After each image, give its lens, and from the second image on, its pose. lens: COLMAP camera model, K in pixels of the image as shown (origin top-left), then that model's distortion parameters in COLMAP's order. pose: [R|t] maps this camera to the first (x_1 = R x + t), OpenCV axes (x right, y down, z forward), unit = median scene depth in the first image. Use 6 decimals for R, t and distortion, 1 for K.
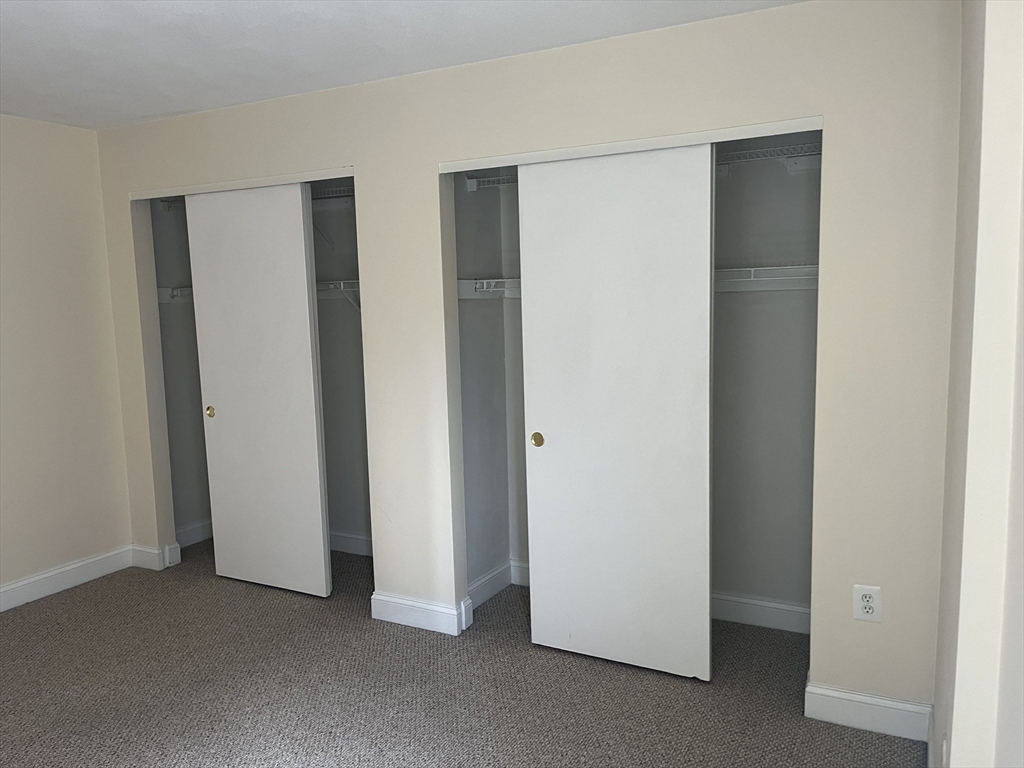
lens RADIAL K [[766.7, 0, 518.8], [0, 766.7, 390.8], [0, 0, 1]] dist [0.084651, -0.146375]
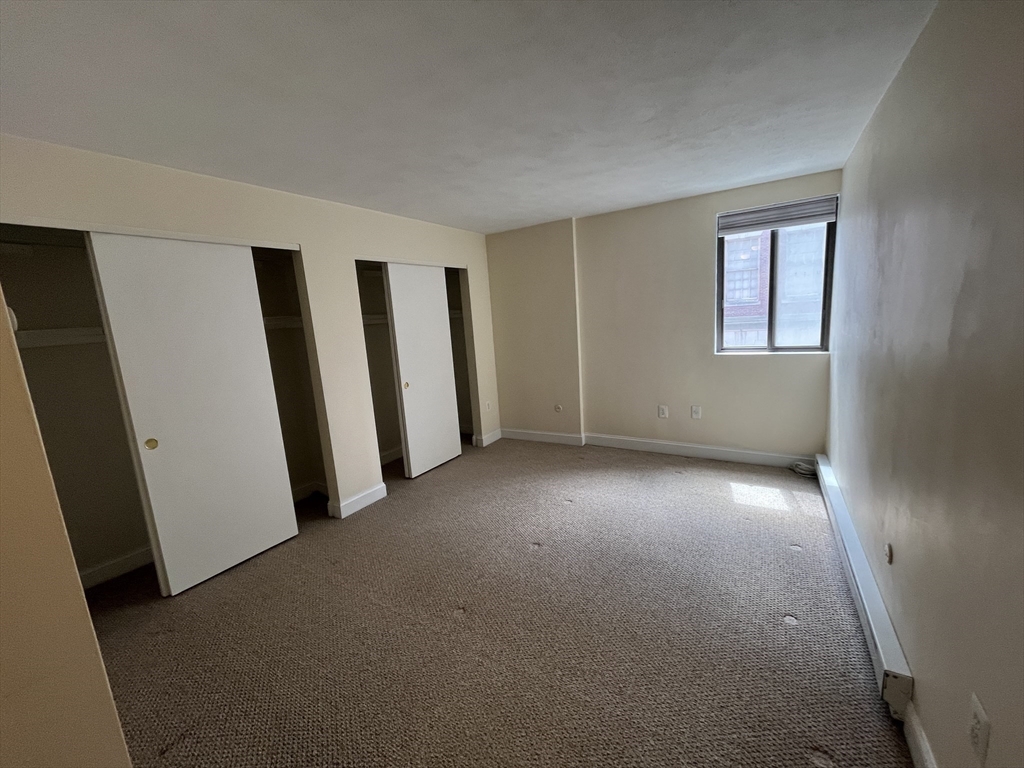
lens RADIAL K [[411.6, 0, 512.0], [0, 411.6, 380.9], [0, 0, 1]] dist [-0.001302, 0.000037]
pose [[0.072808, -0.150964, 0.985854, -1.173915], [0.178602, 0.974473, 0.136031, -0.061701], [-0.981224, 0.166171, 0.097912, 0.598289]]
